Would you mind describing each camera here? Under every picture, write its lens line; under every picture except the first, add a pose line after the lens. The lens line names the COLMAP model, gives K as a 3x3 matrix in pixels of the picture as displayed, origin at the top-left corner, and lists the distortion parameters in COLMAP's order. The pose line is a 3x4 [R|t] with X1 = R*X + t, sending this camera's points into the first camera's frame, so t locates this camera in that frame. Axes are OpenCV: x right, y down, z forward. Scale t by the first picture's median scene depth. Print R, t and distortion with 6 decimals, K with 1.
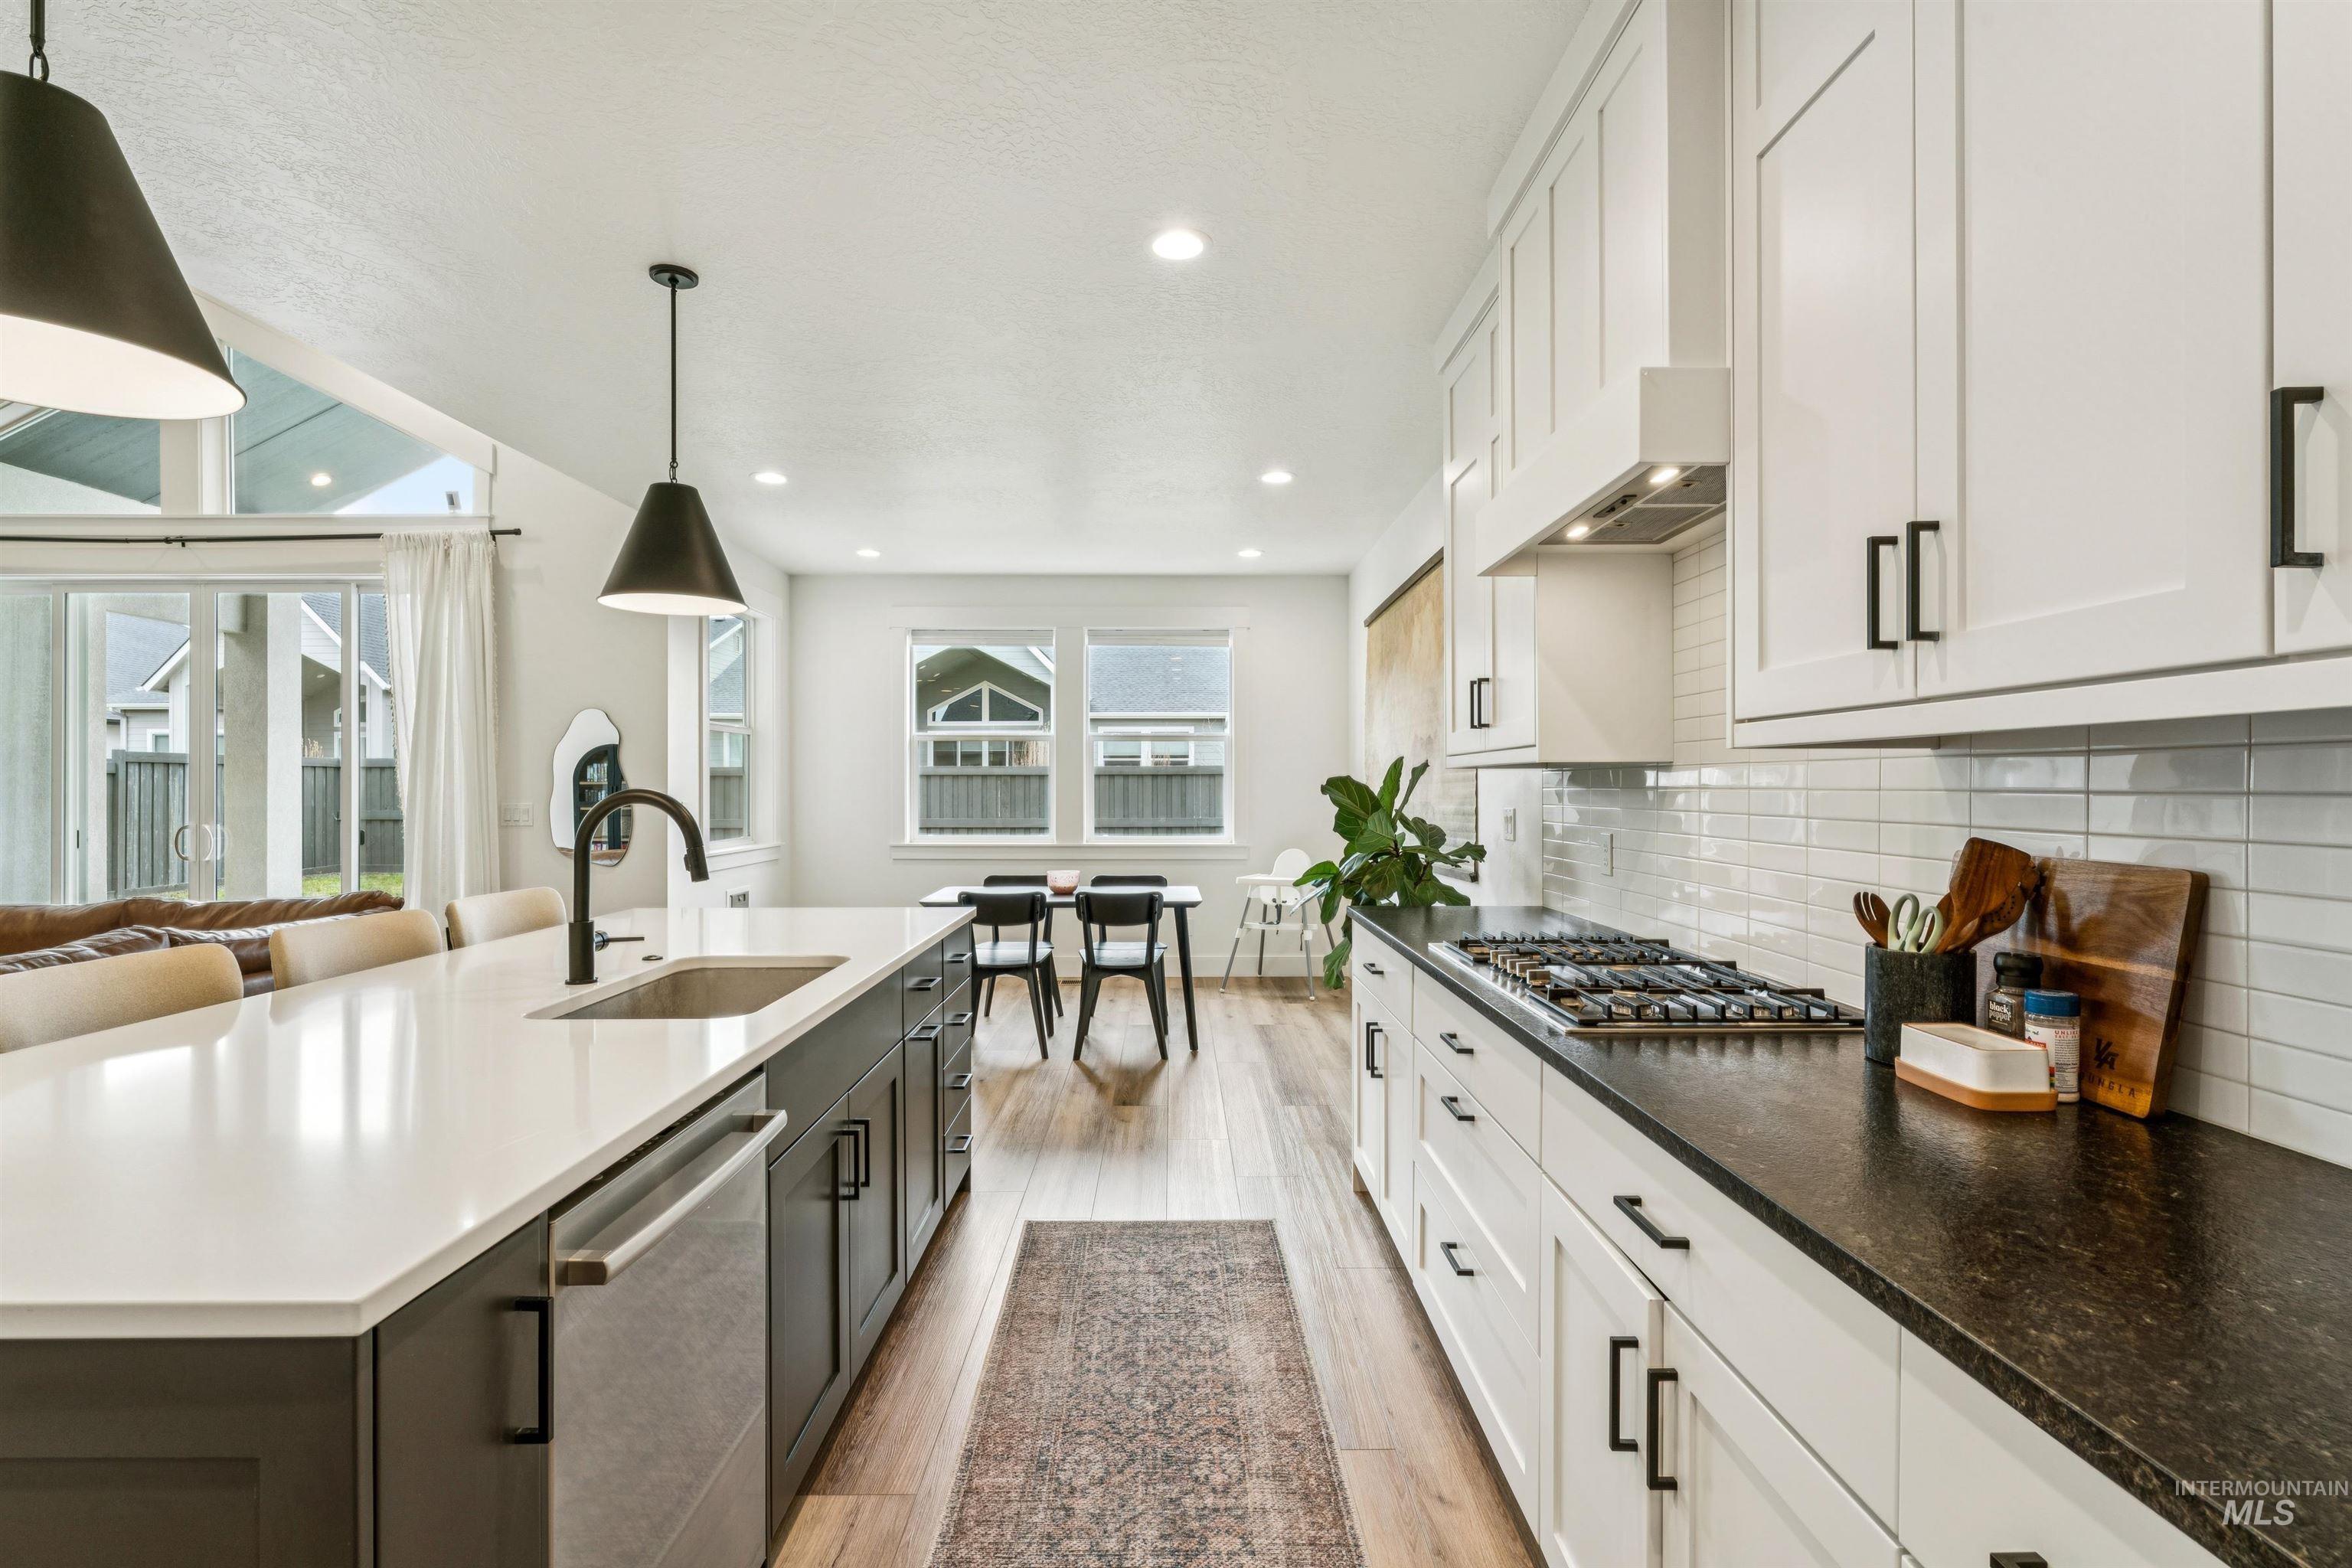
lens RADIAL K [[1092.9, 0, 1176.0], [0, 1092.9, 784.0], [0, 0, 1]] dist [-0.000432, 0.000034]
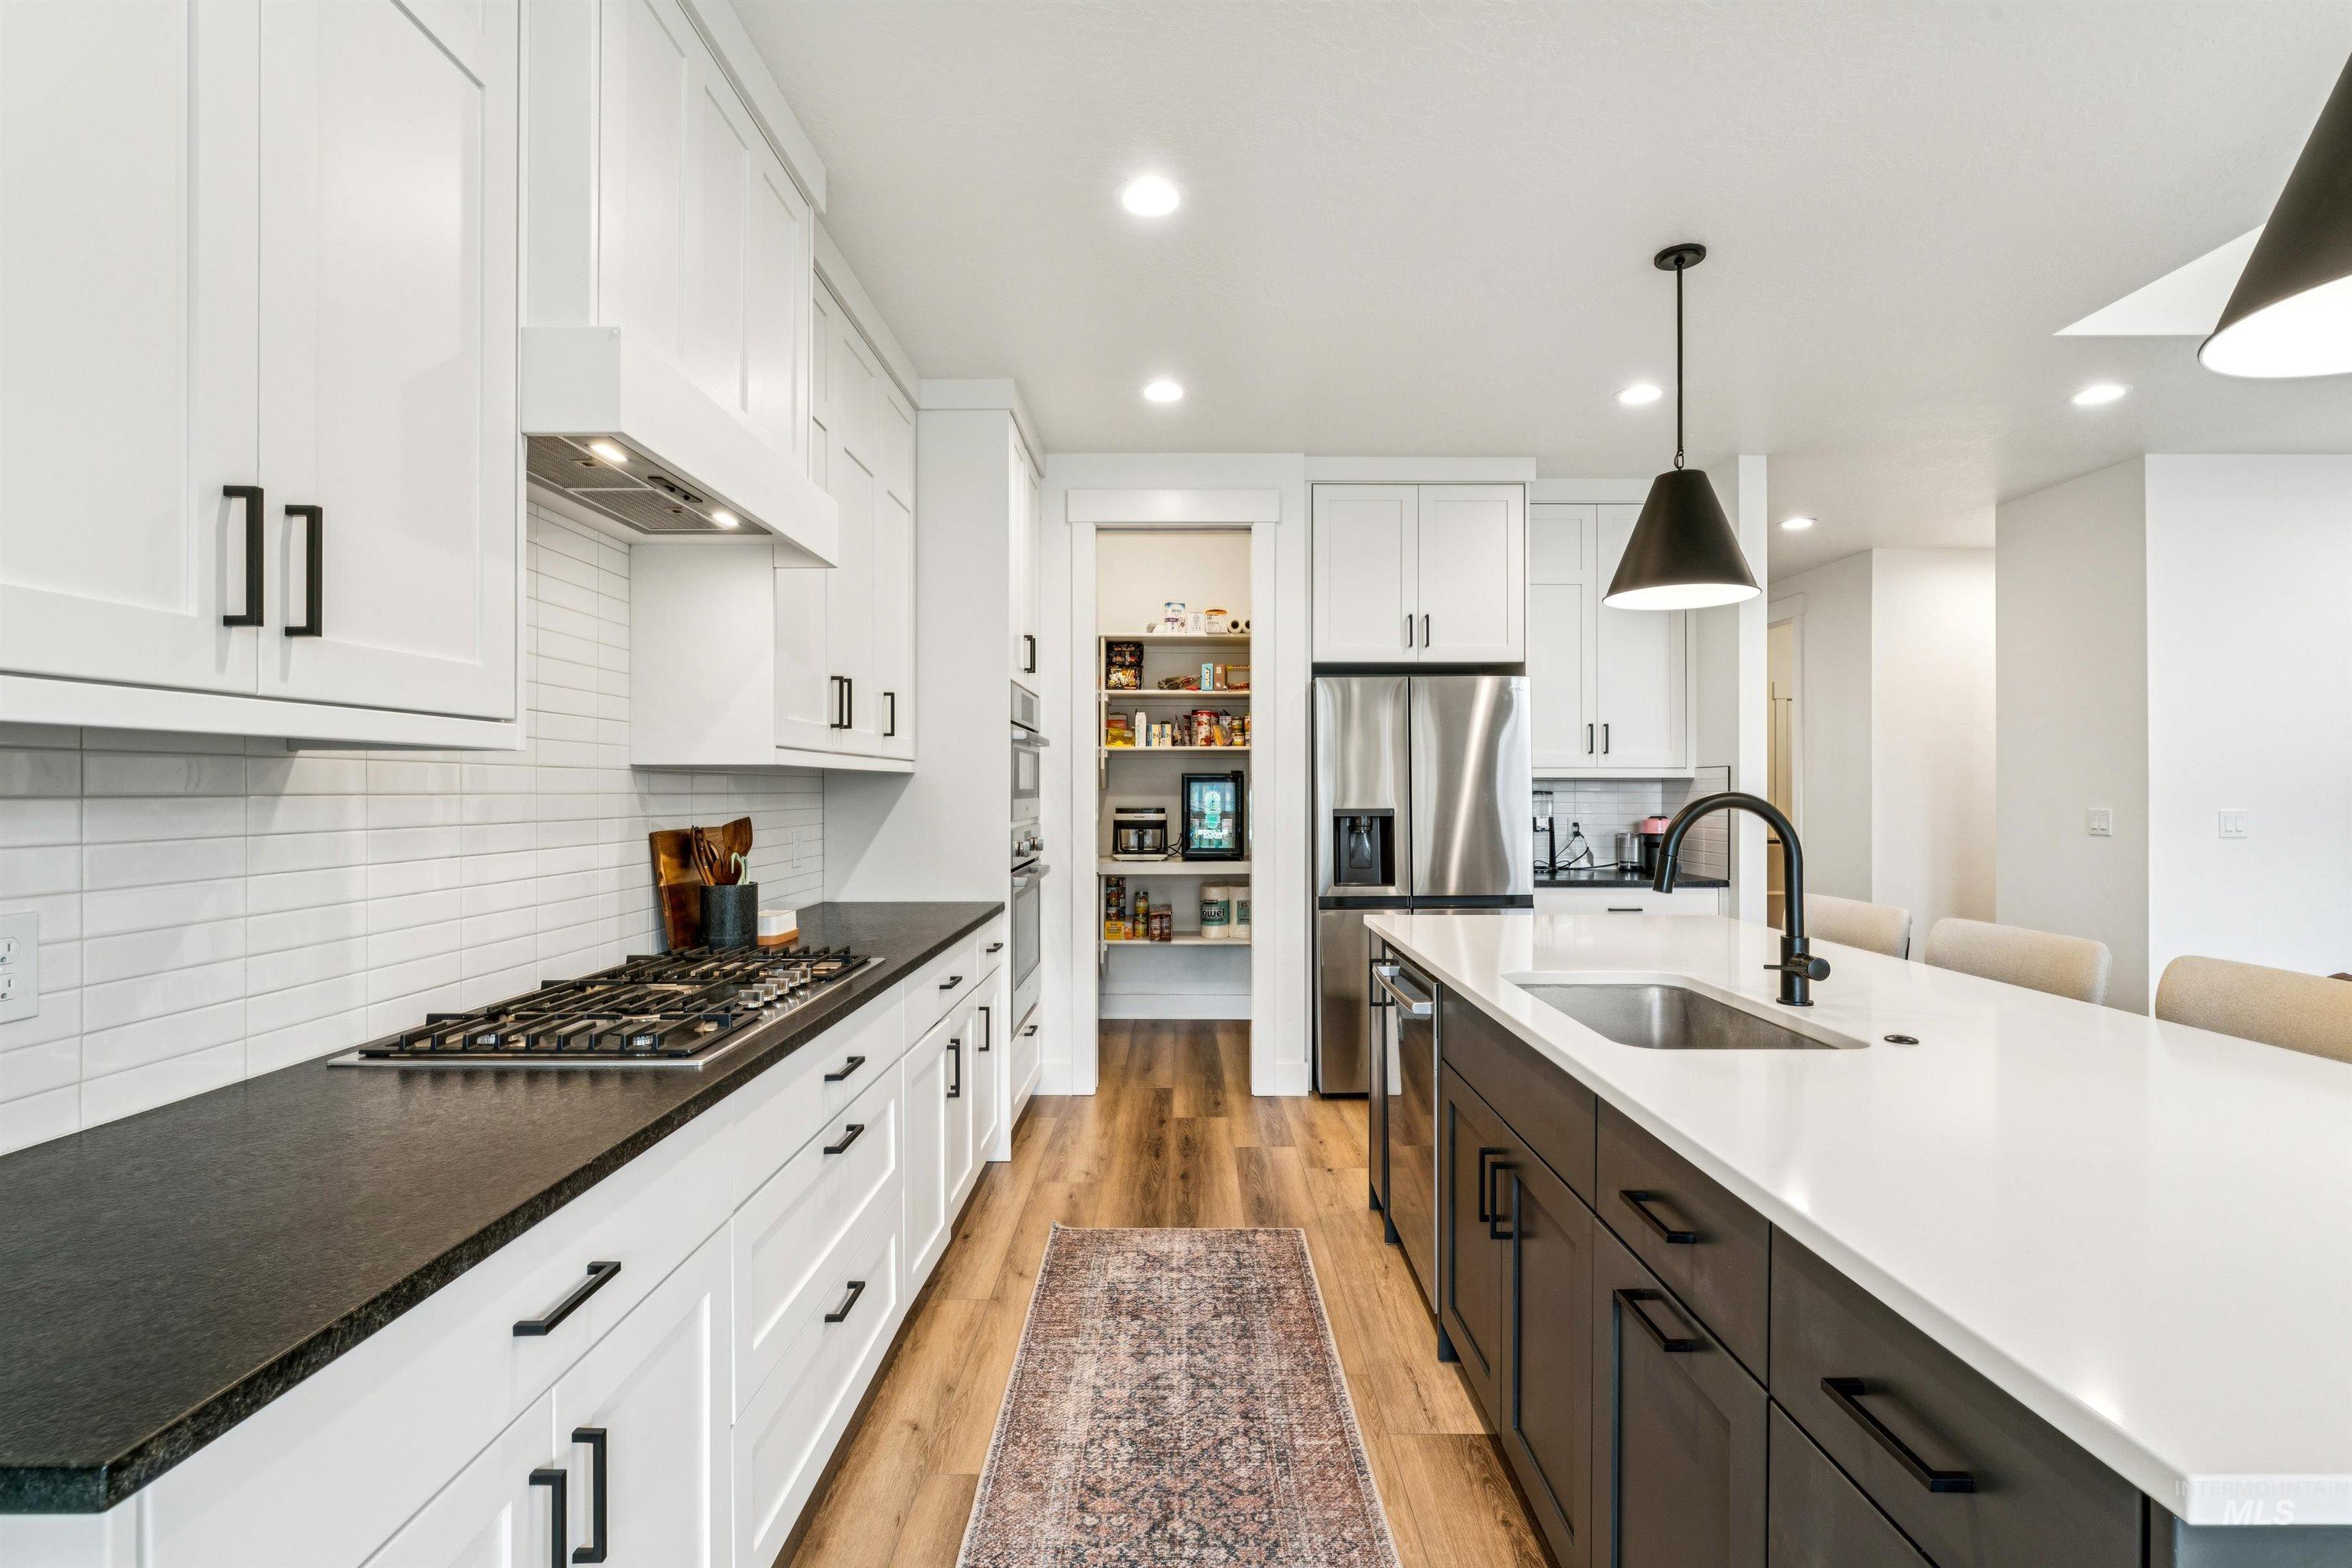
lens RADIAL K [[1058.4, 0, 1176.0], [0, 1058.4, 784.0], [0, 0, 1]] dist [-0.002614, -0.000145]
pose [[-0.999931, 0.000456, 0.011779, -0.032810], [0.000378, 0.999978, -0.006599, 0.002517], [-0.011782, -0.006594, -0.999909, 1.835124]]
